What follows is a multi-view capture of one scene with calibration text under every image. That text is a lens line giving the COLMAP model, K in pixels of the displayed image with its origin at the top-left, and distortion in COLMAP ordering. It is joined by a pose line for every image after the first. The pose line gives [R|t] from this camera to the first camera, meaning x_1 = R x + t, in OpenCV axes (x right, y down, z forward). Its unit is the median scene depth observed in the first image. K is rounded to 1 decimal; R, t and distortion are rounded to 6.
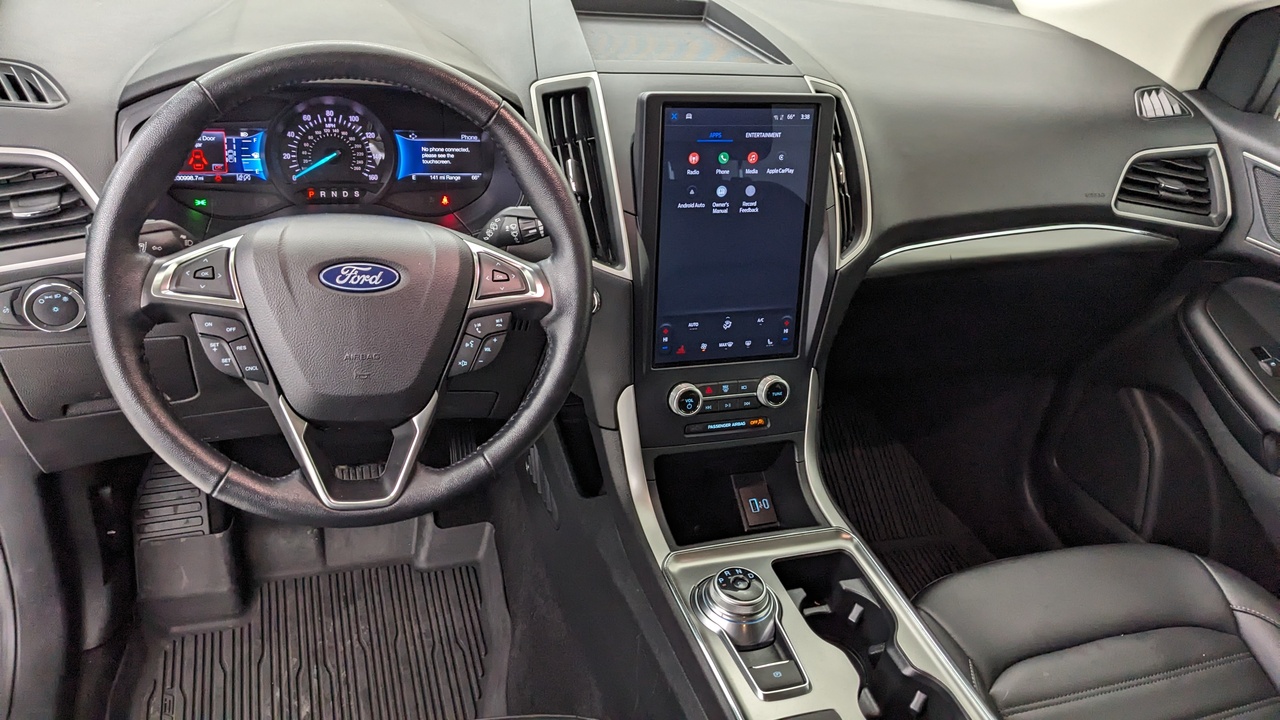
lens RADIAL K [[1042.0, 0, 653.8], [0, 1042.0, 349.3], [0, 0, 1]] dist [0.033345, -0.051286]
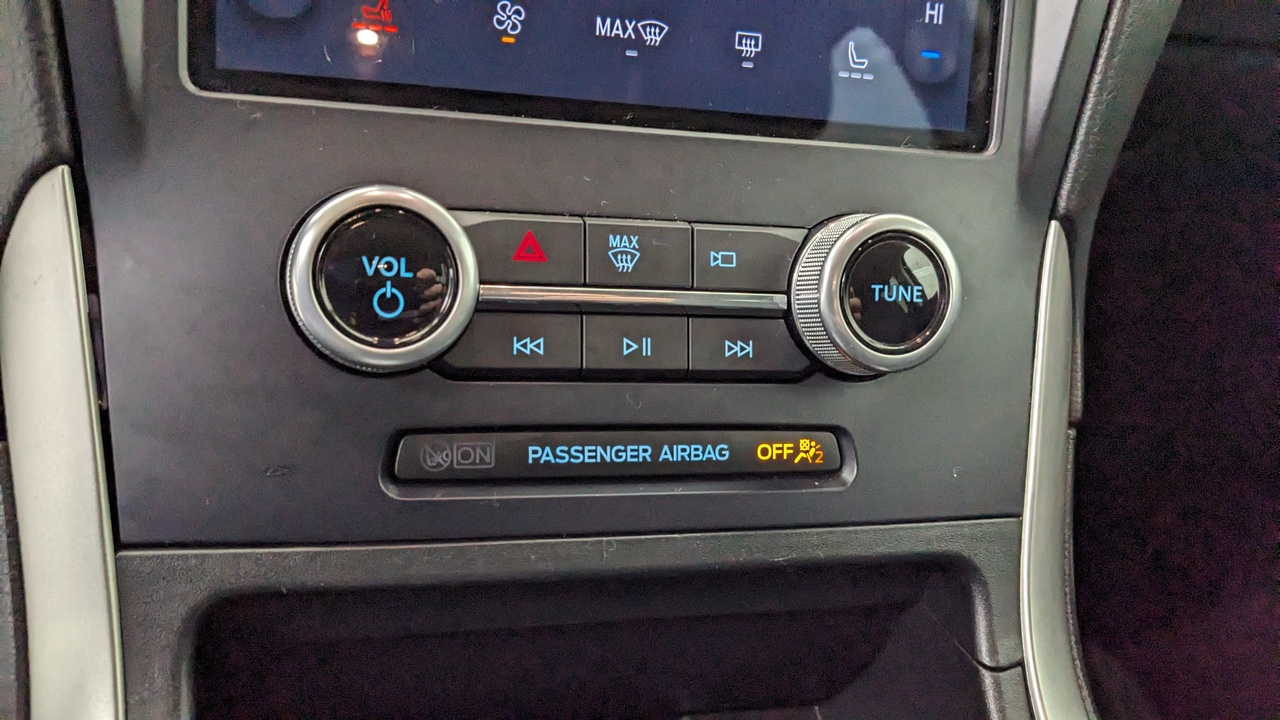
lens RADIAL K [[1042.0, 0, 635.1], [0, 1042.0, 361.6], [0, 0, 1]] dist [0.033345, -0.051286]
pose [[0.997690, 0.021213, -0.064529, 0.083402], [-0.032764, 0.982455, -0.183598, 0.092145], [0.059502, 0.185288, 0.980881, 0.814778]]
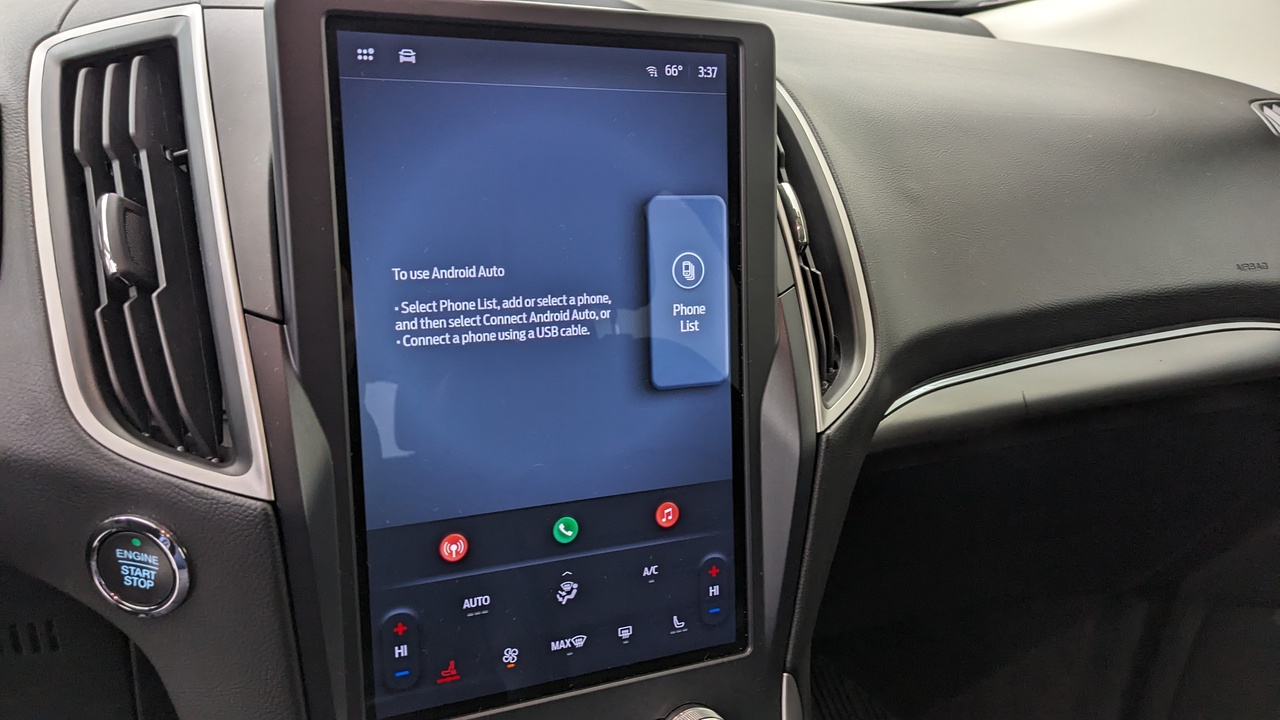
lens RADIAL K [[1042.0, 0, 639.6], [0, 1042.0, 356.3], [0, 0, 1]] dist [0.033345, -0.051286]
pose [[0.993482, -0.075692, 0.085230, 0.070054], [0.090830, 0.977436, -0.190707, -0.032593], [-0.068872, 0.197205, 0.977940, 0.585270]]
